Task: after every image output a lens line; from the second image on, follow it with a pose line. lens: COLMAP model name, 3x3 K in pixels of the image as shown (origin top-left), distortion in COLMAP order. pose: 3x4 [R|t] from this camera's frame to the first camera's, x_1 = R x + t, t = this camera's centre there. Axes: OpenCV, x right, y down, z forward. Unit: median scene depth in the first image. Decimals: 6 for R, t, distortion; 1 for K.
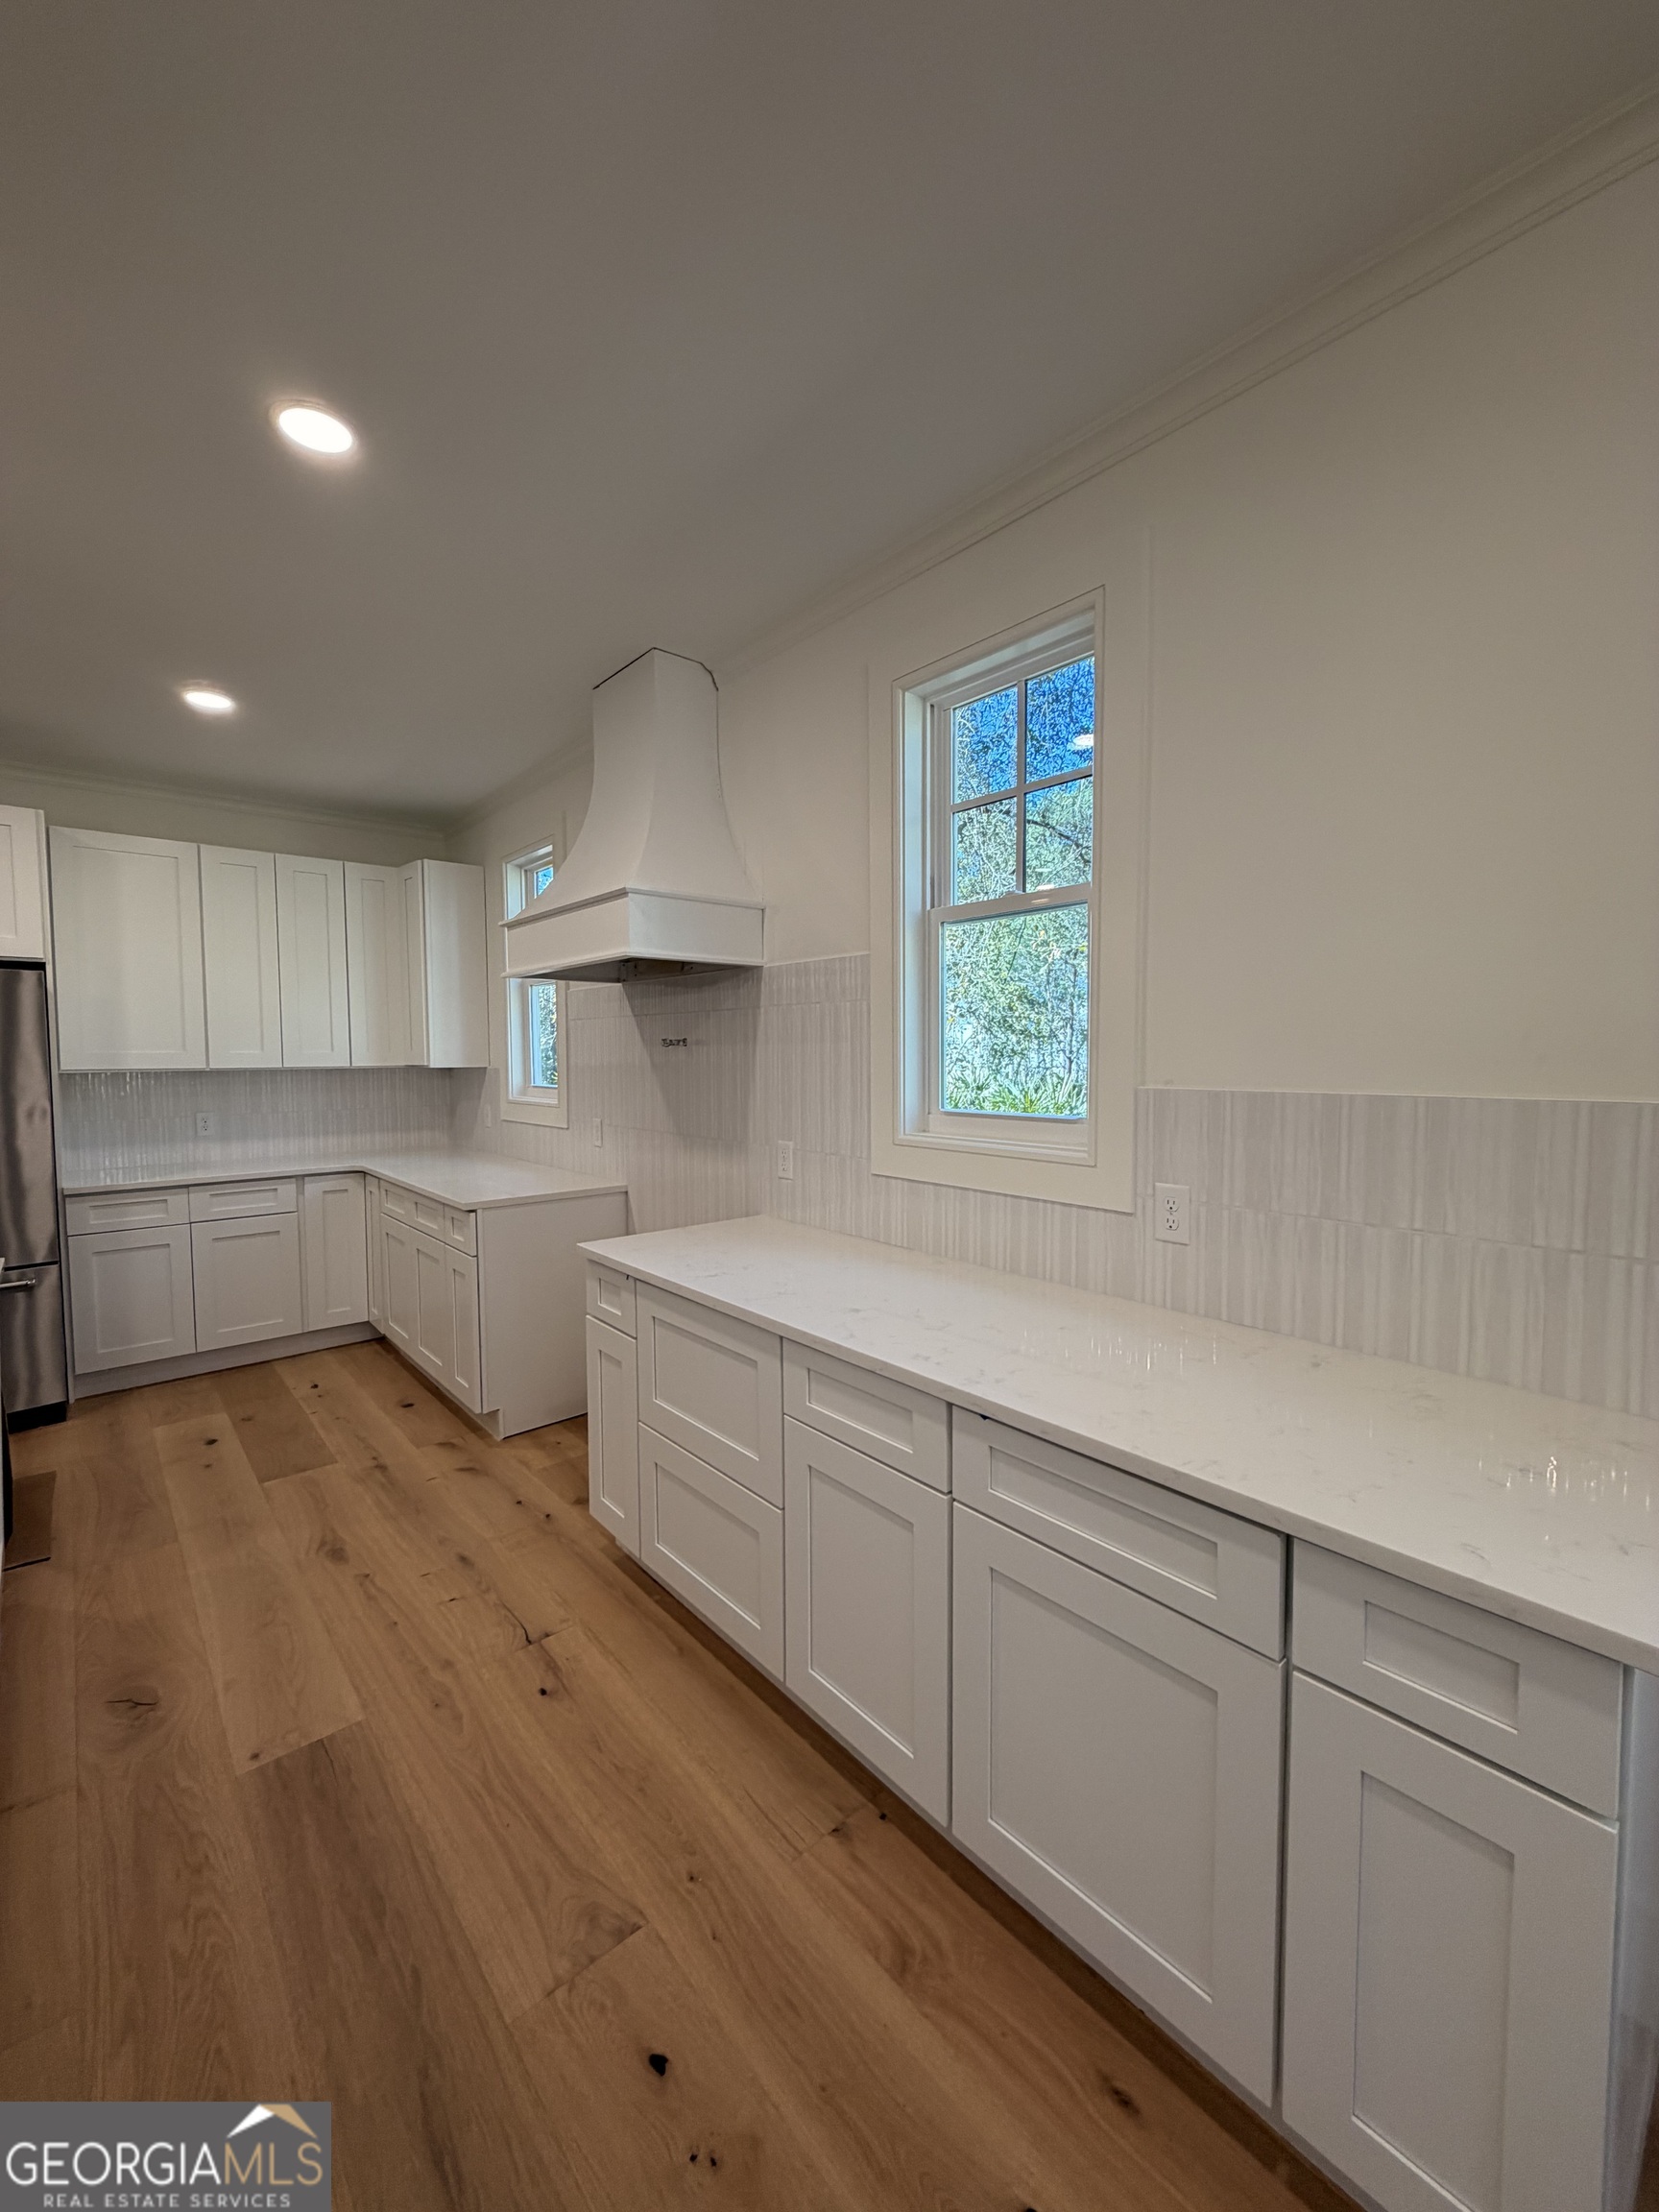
lens RADIAL K [[883.1, 0, 834.3], [0, 883.1, 1103.3], [0, 0, 1]] dist [0.000801, -0.000412]
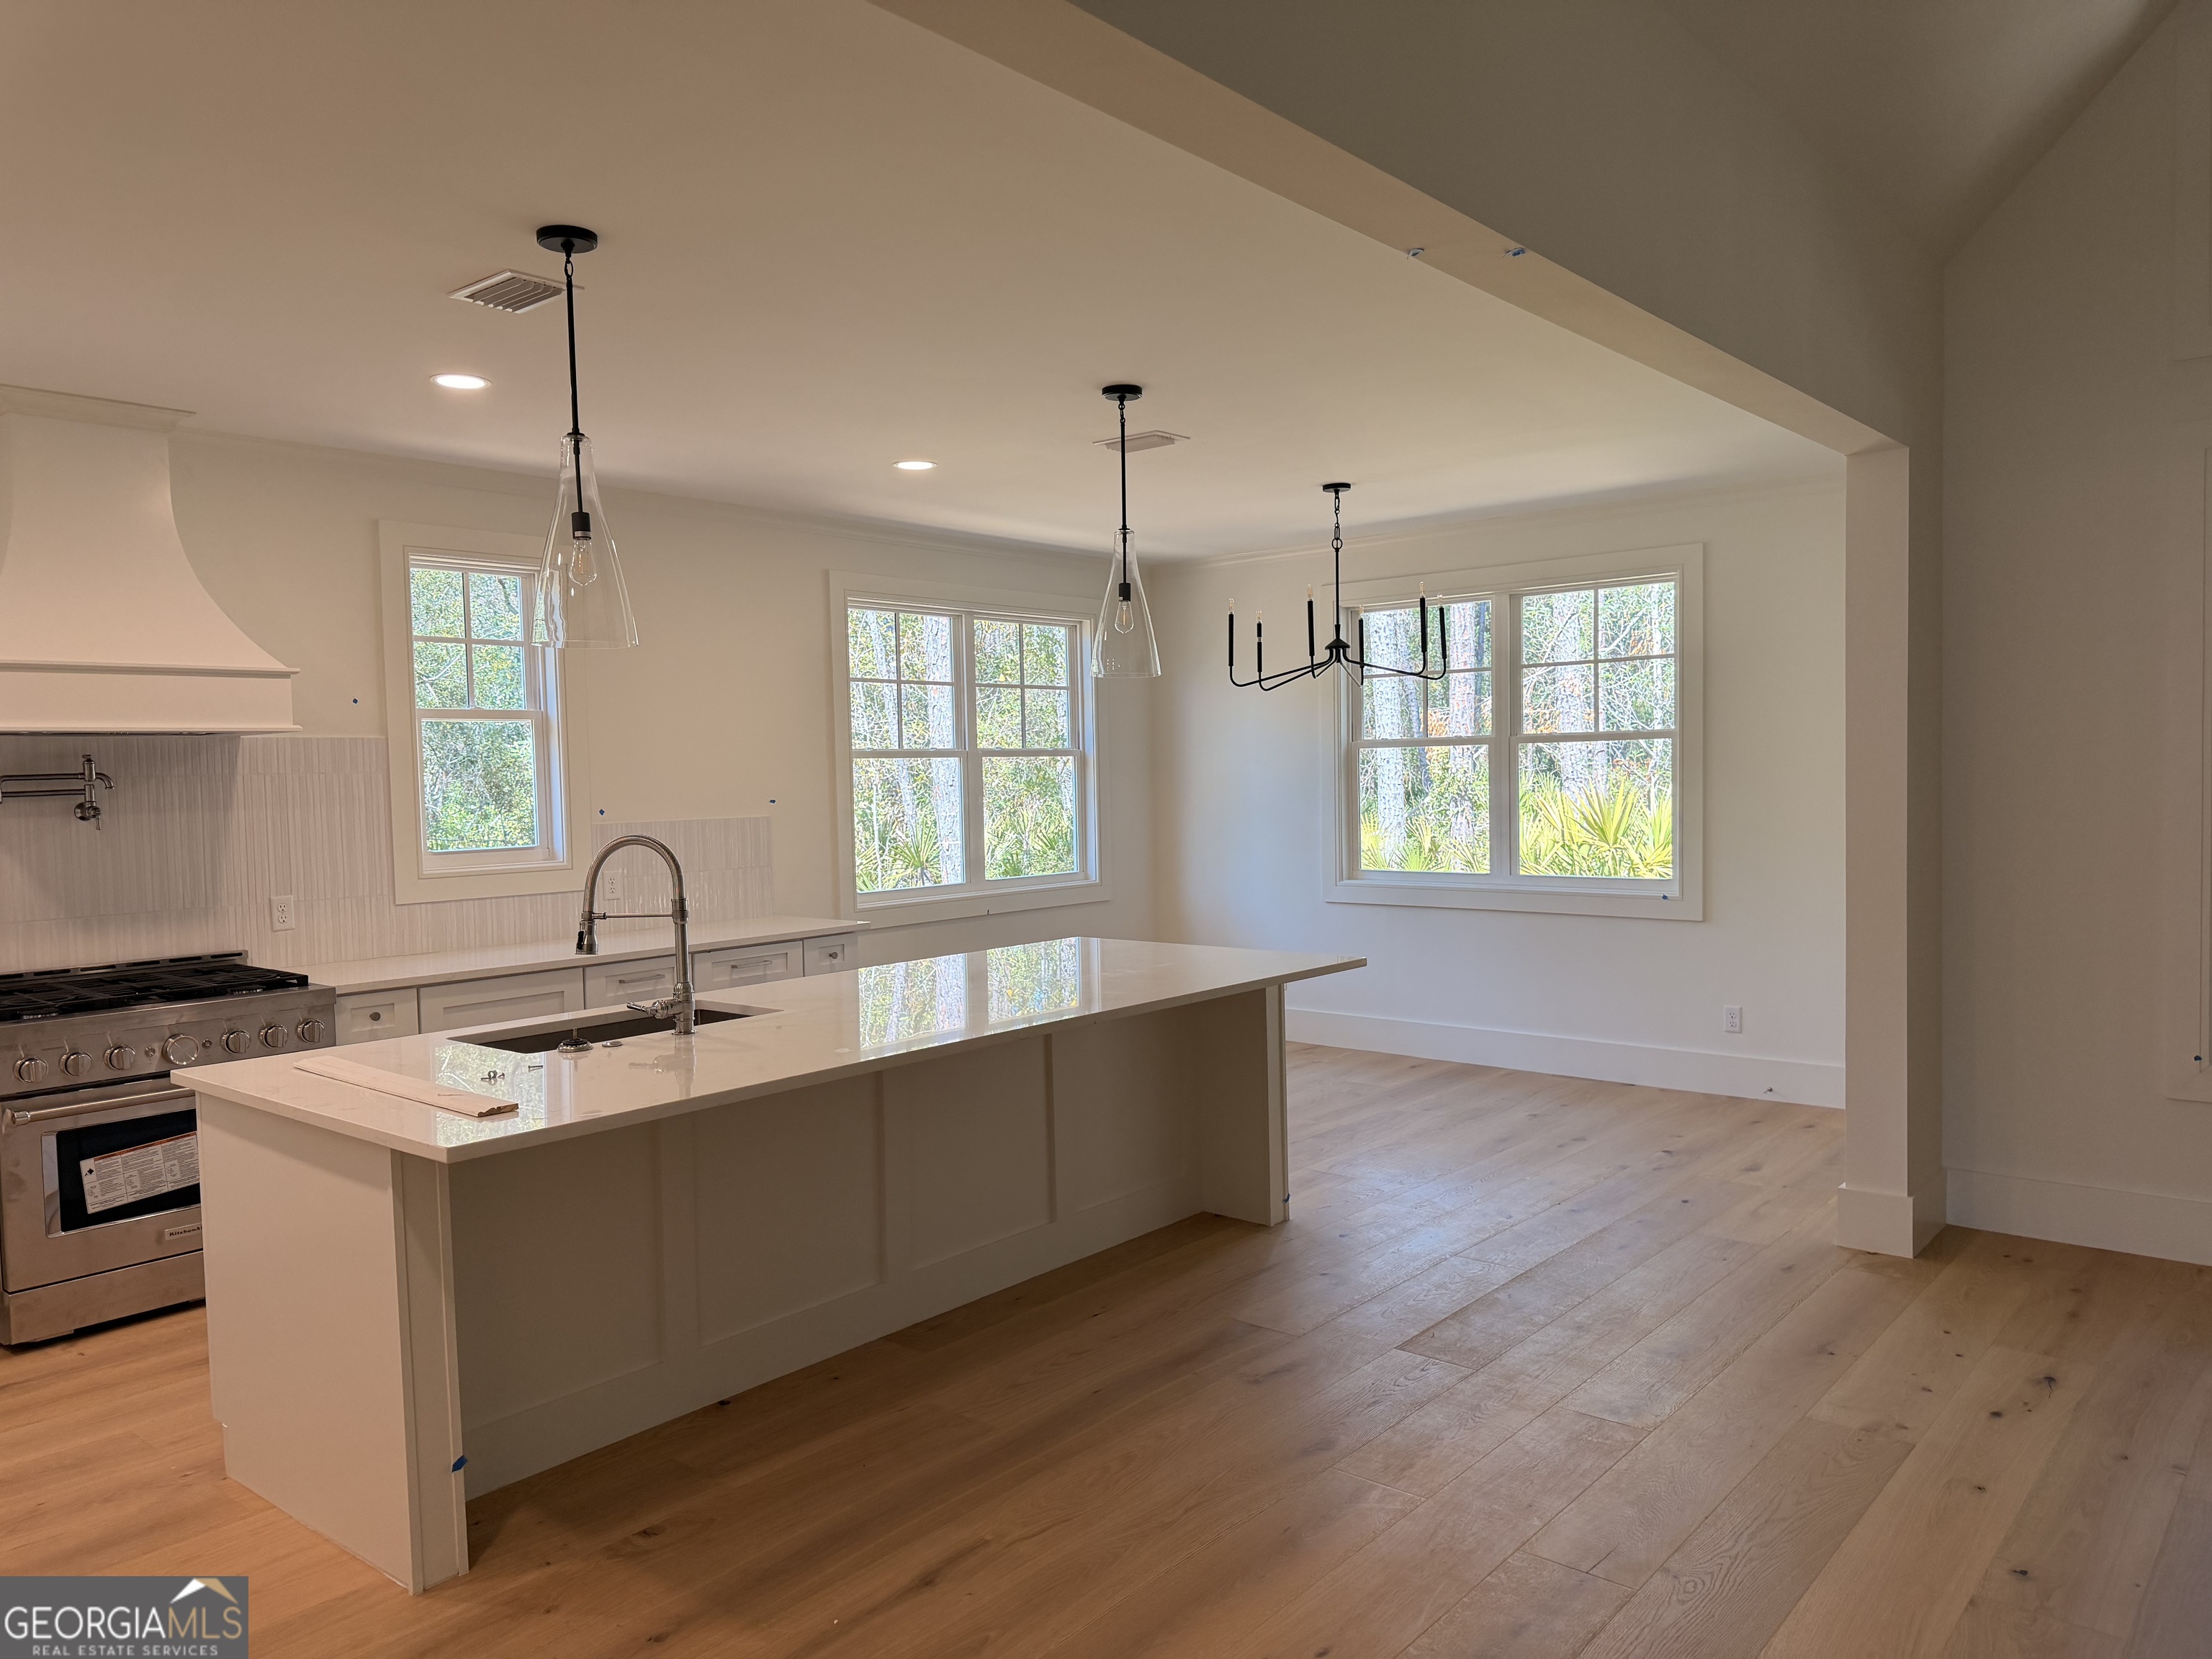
lens RADIAL K [[1551.4, 0, 1091.0], [0, 1551.4, 830.2], [0, 0, 1]] dist [0.056195, -0.025853]
pose [[-0.142635, -0.030271, 0.989312, -1.817364], [0.080847, 0.995836, 0.042127, -0.033951], [-0.986468, 0.085992, -0.139594, 0.225061]]
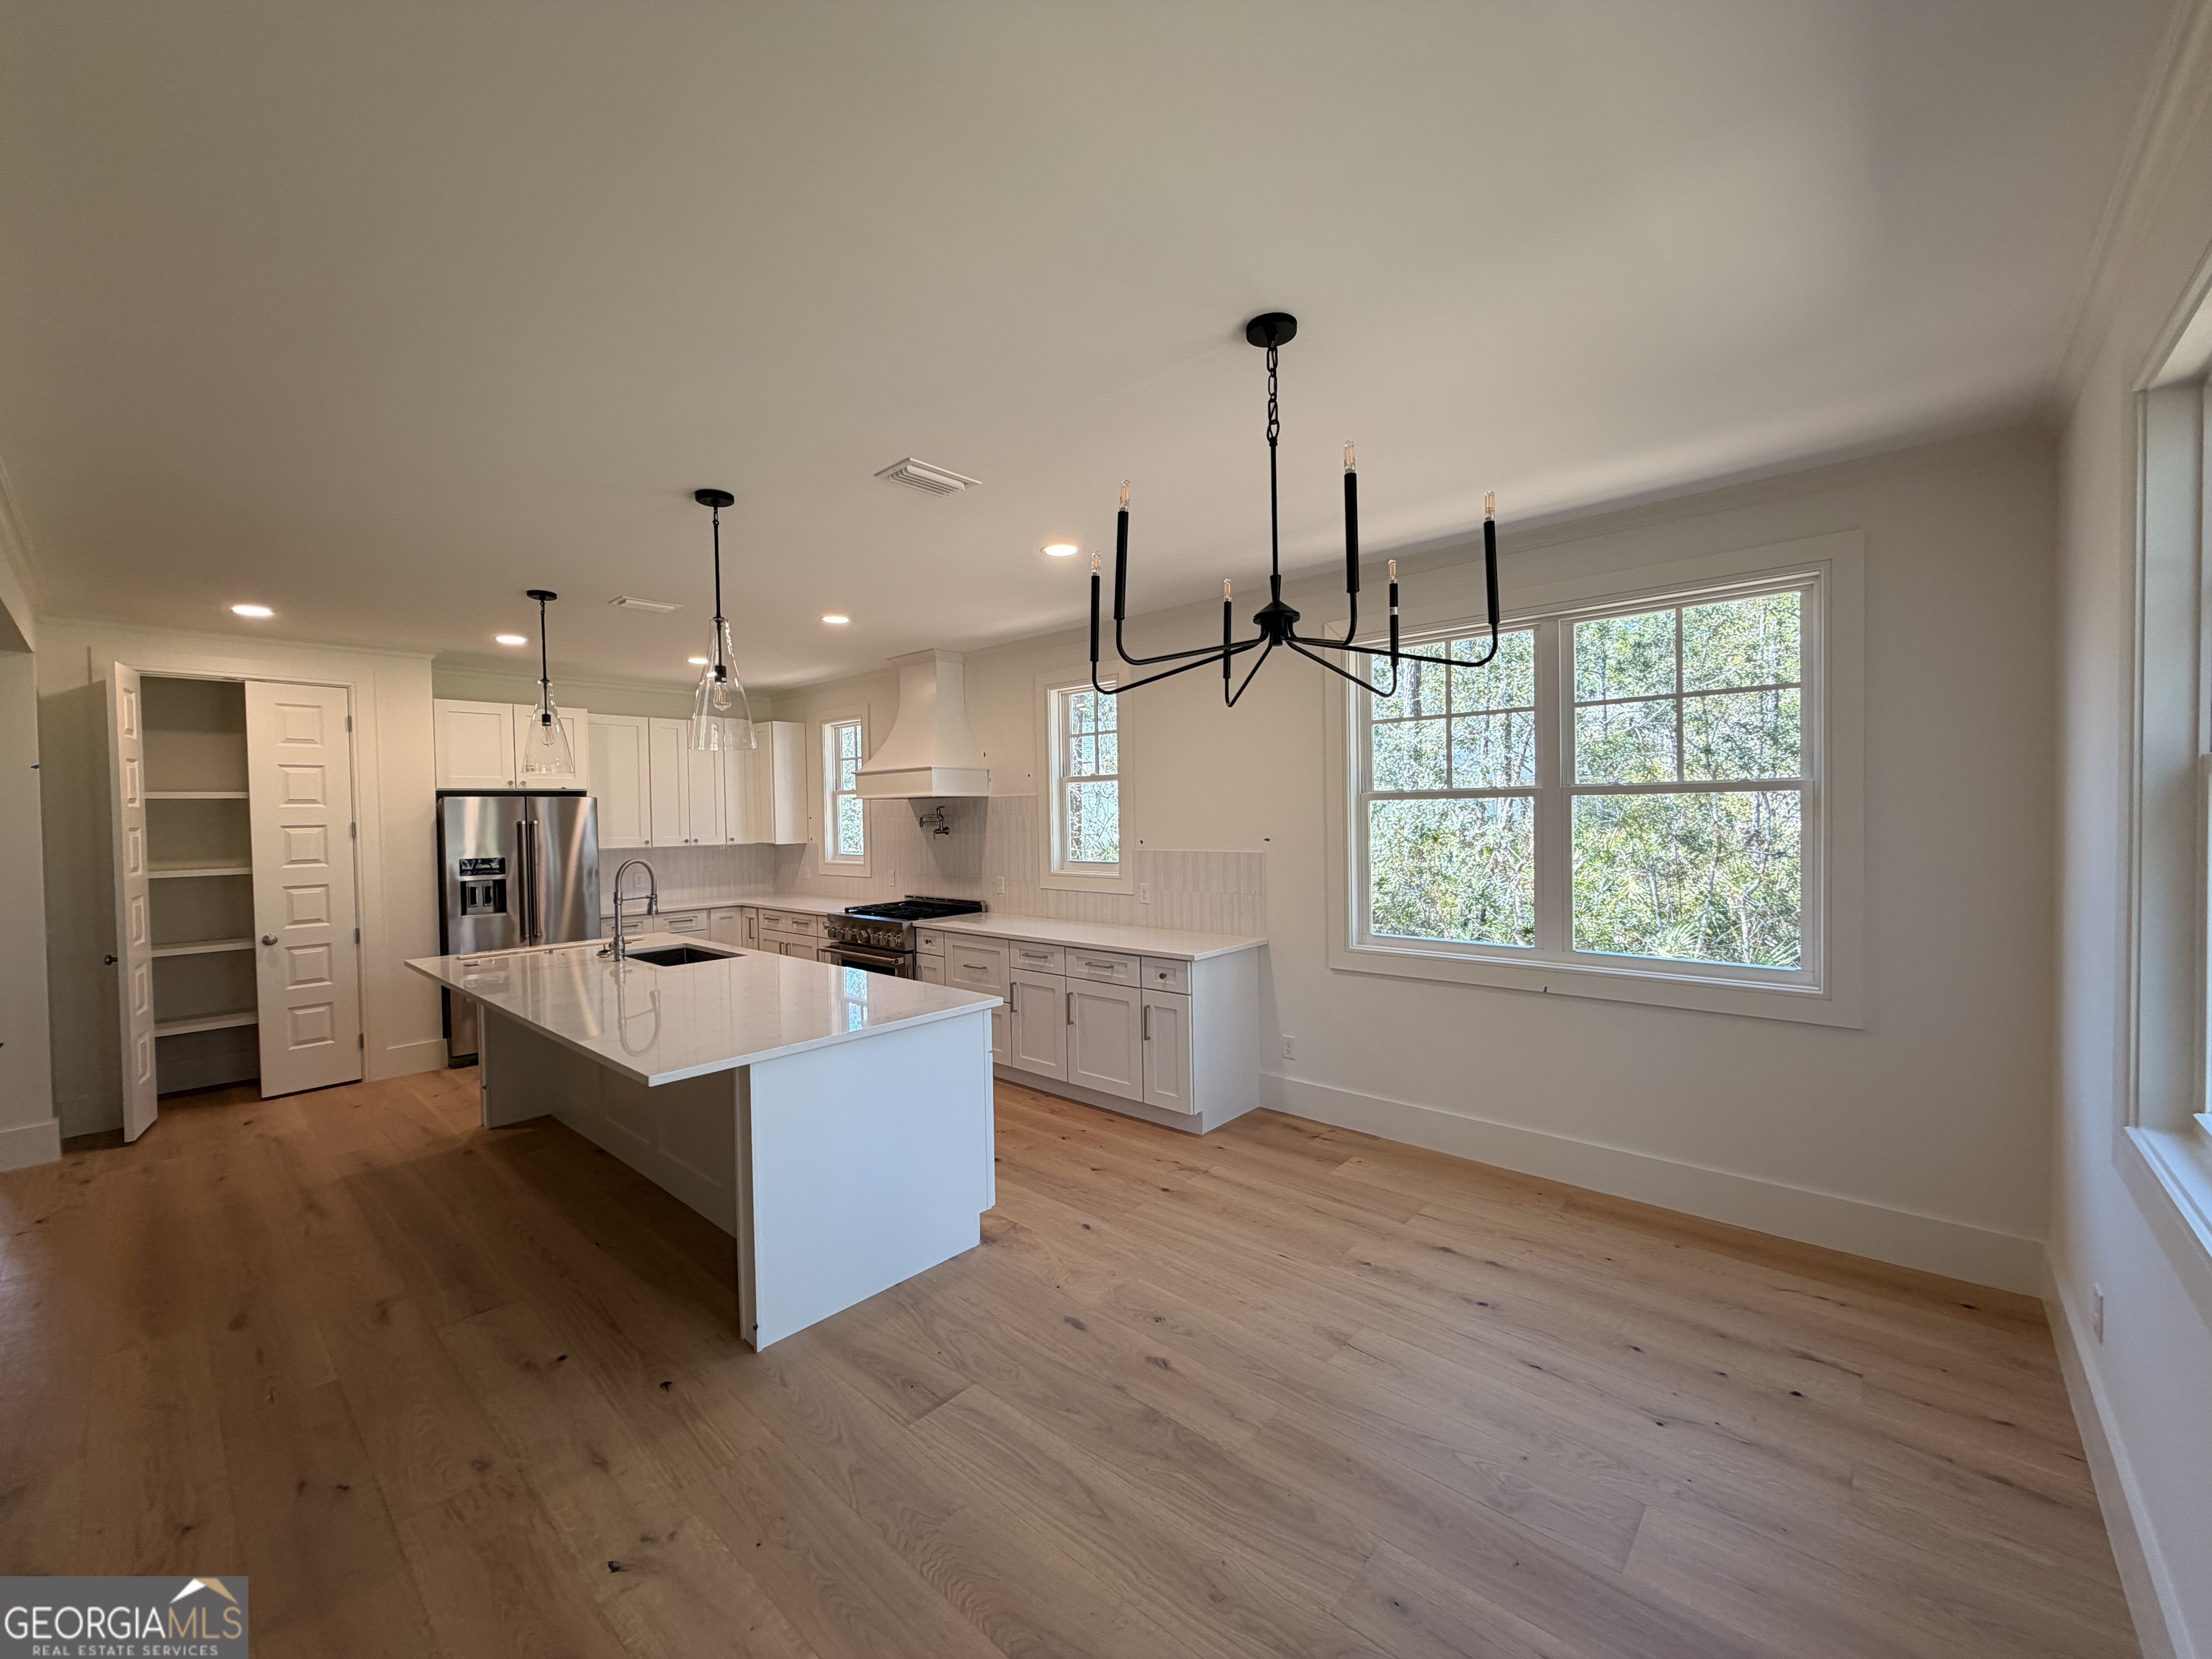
lens RADIAL K [[883.1, 0, 1100.8], [0, 883.1, 835.1], [0, 0, 1]] dist [0.000801, -0.000412]
pose [[0.993509, -0.017396, 0.112413, -0.044307], [0.021153, 0.999254, -0.032314, 0.013354], [-0.111767, 0.034482, 0.993136, -1.012115]]
